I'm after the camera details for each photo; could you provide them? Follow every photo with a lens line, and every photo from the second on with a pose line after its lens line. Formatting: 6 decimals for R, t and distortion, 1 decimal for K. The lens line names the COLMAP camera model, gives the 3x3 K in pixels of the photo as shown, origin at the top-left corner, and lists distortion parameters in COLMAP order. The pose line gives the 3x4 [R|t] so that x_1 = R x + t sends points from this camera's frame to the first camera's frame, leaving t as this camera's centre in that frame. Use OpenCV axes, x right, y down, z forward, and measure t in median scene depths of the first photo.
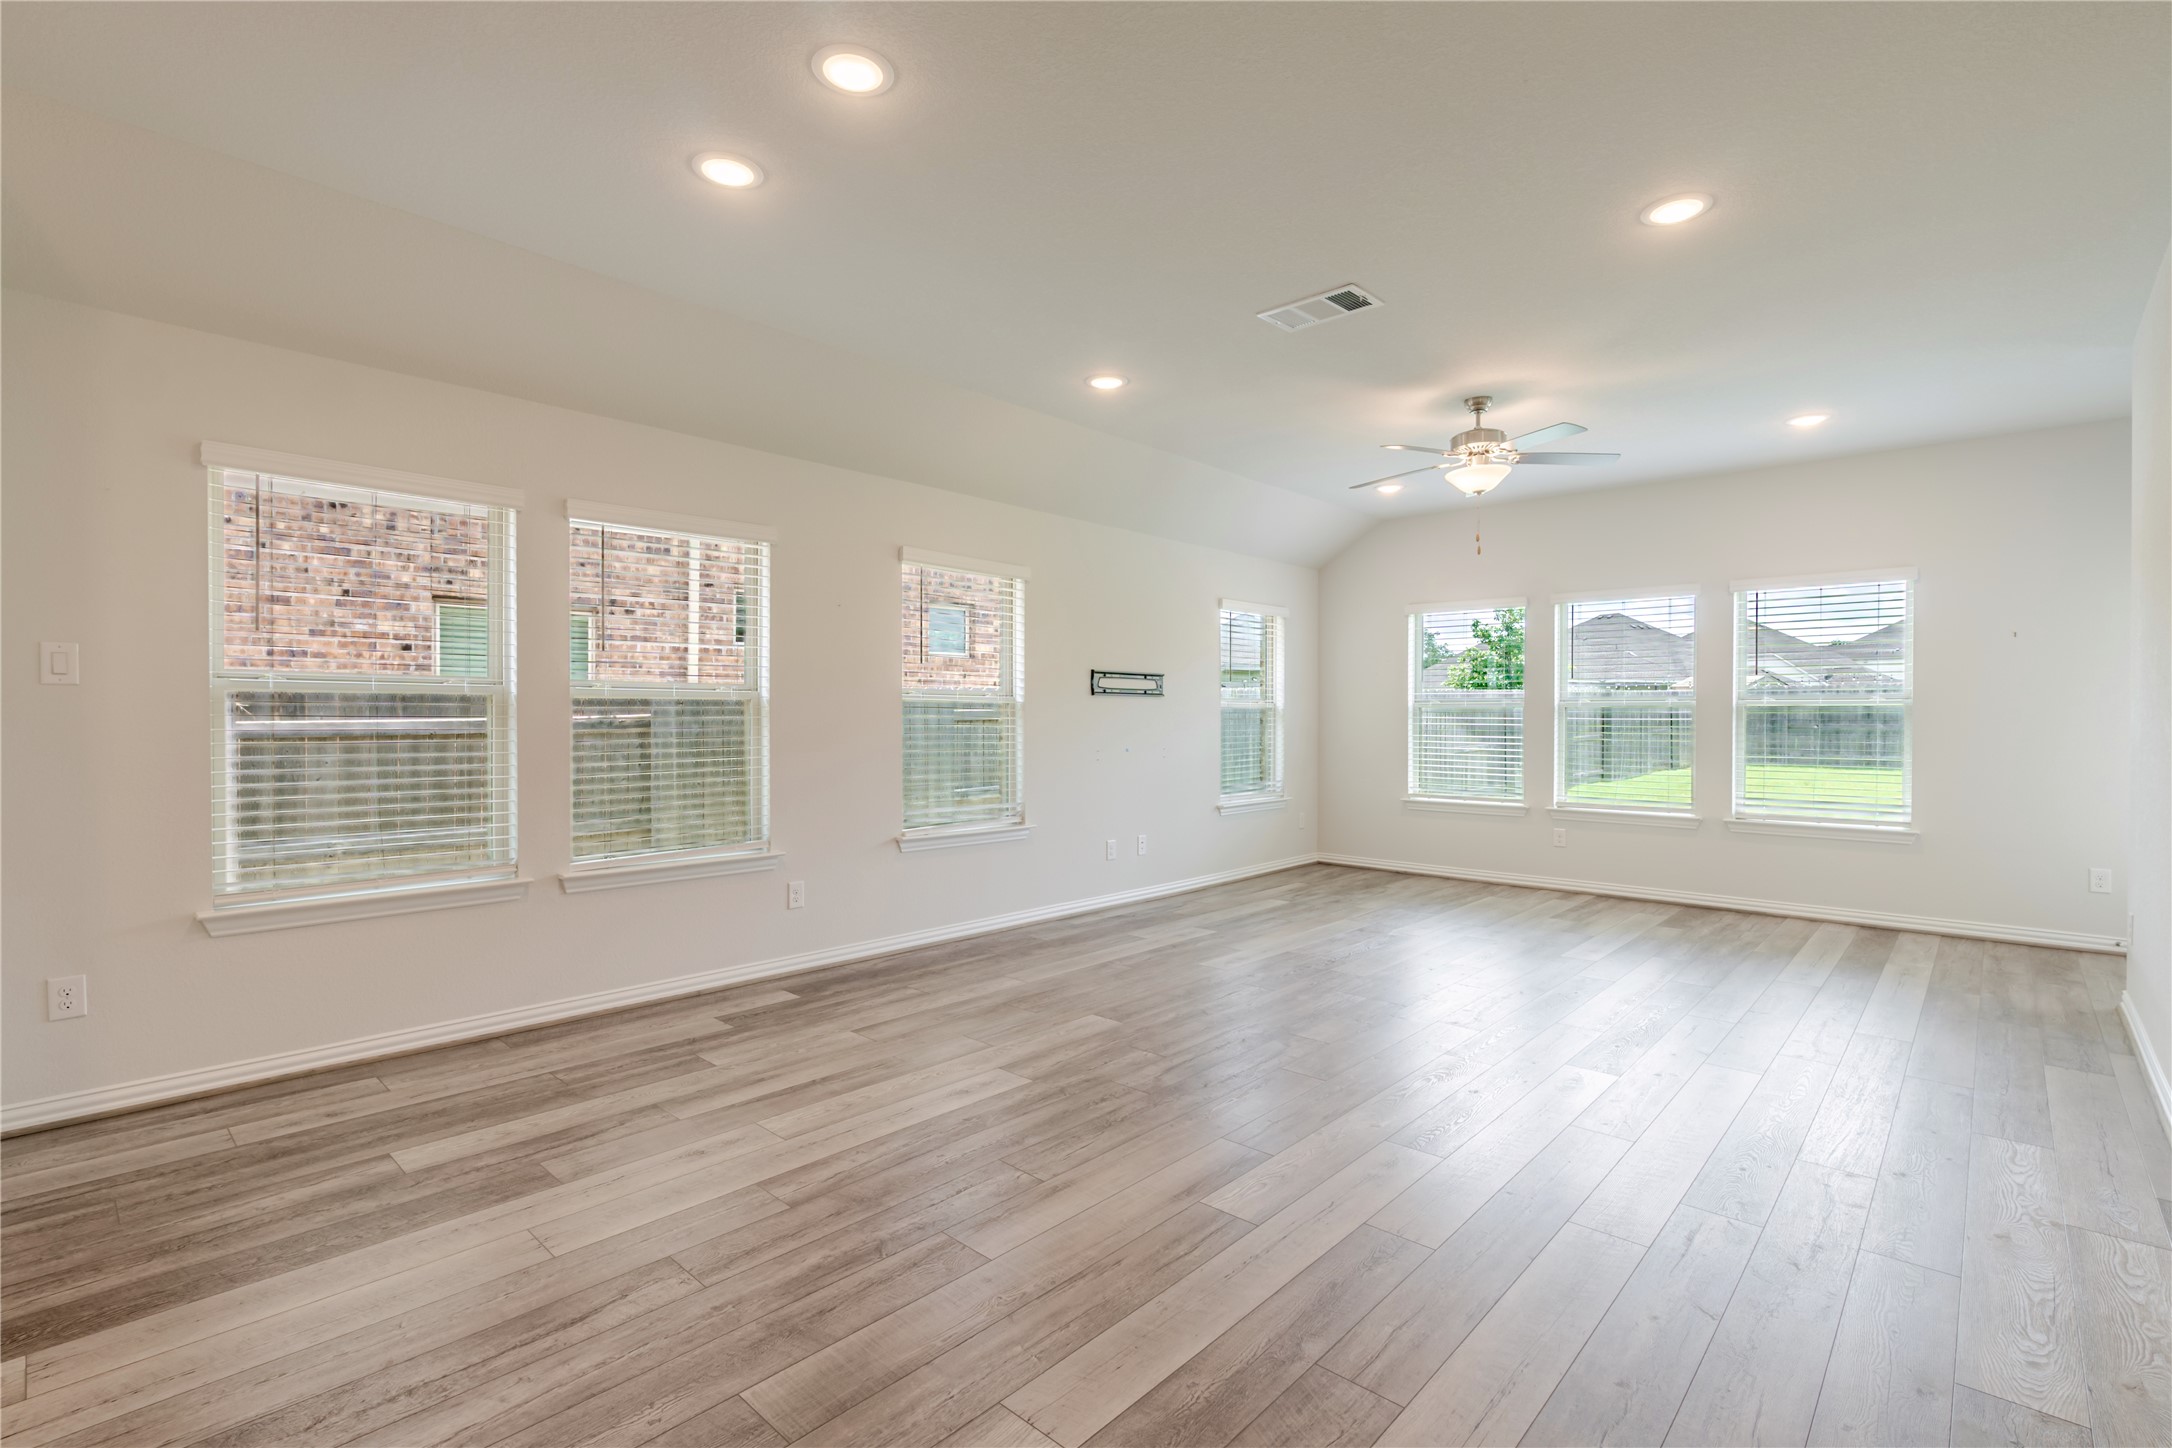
lens RADIAL K [[998.5, 0, 1088.8], [0, 998.5, 717.5], [0, 0, 1]] dist [-0.007104, -0.000508]
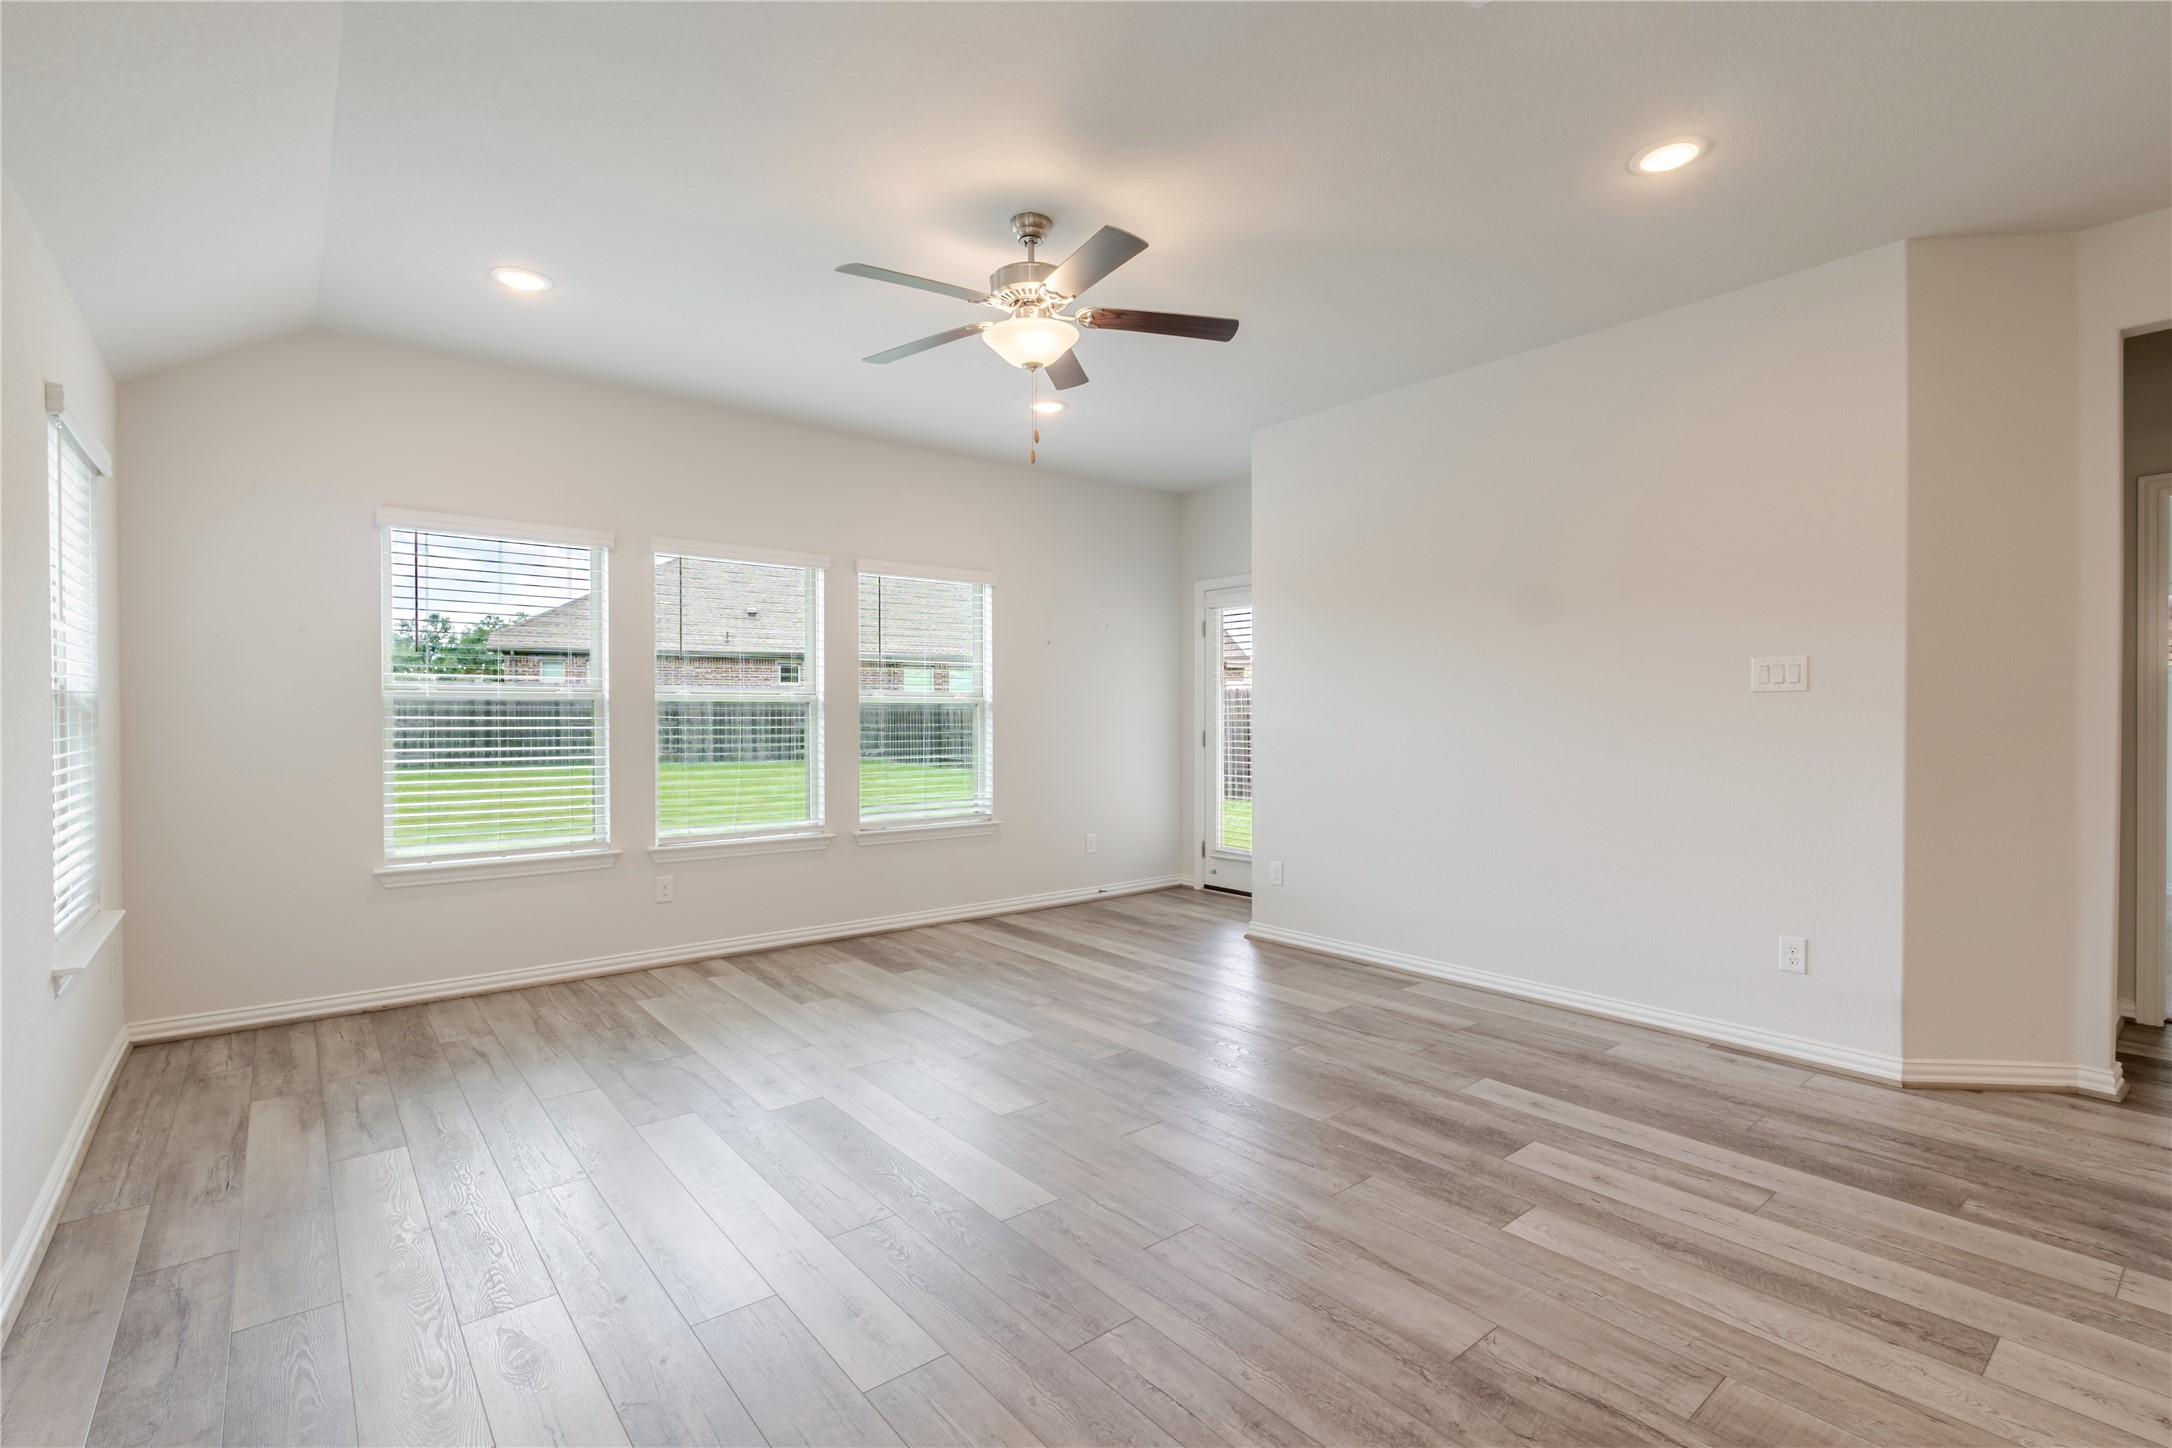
lens RADIAL K [[985.8, 0, 1086.0], [0, 985.8, 724.0], [0, 0, 1]] dist [-0.003926, -0.000249]
pose [[0.147230, -0.010173, 0.989050, -0.216695], [-0.000903, 0.999945, 0.010419, -0.001629], [-0.989102, -0.002427, 0.147213, 0.799687]]
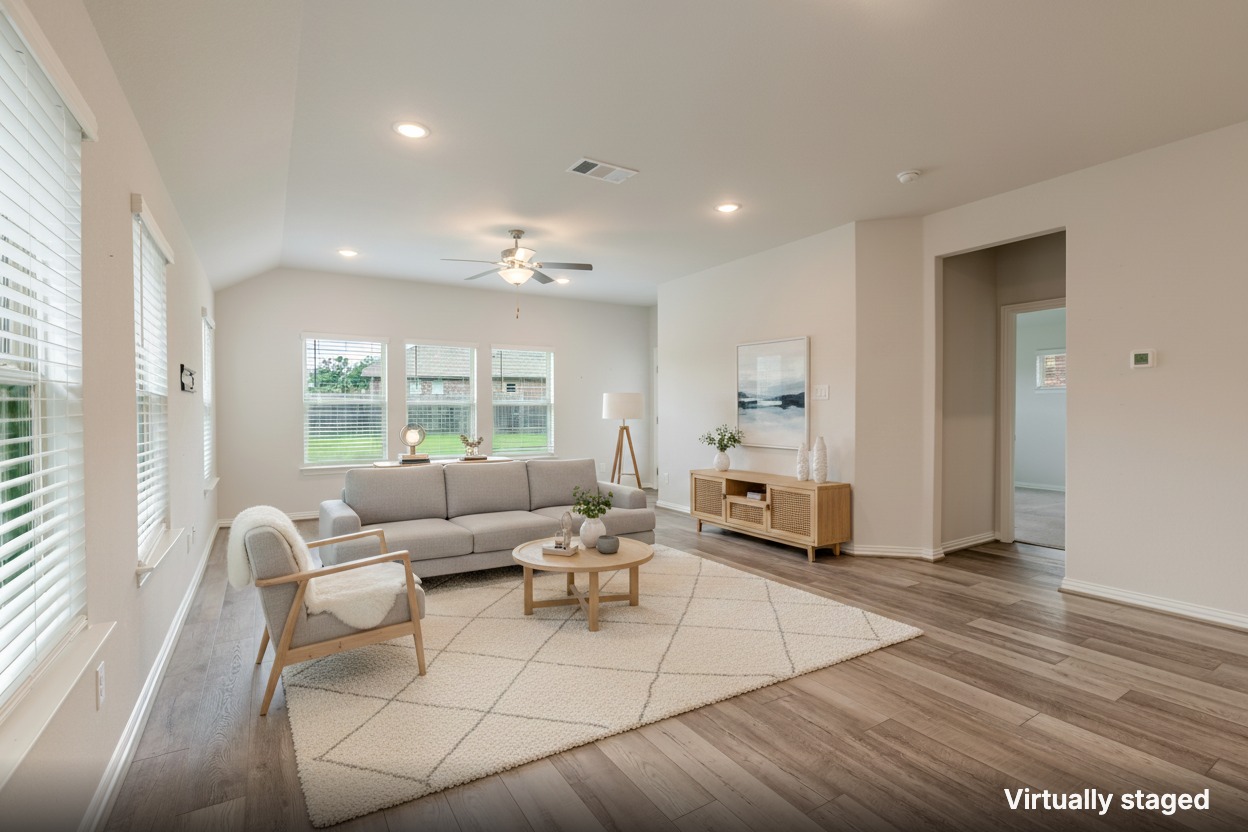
lens RADIAL K [[573.7, 0, 625.6], [0, 573.7, 412.2], [0, 0, 1]] dist [-0.007104, -0.000508]
pose [[0.268158, -0.007111, 0.963349, -0.503734], [0.001493, 0.999975, 0.006966, -0.003230], [-0.963374, -0.000430, 0.268161, 0.491064]]
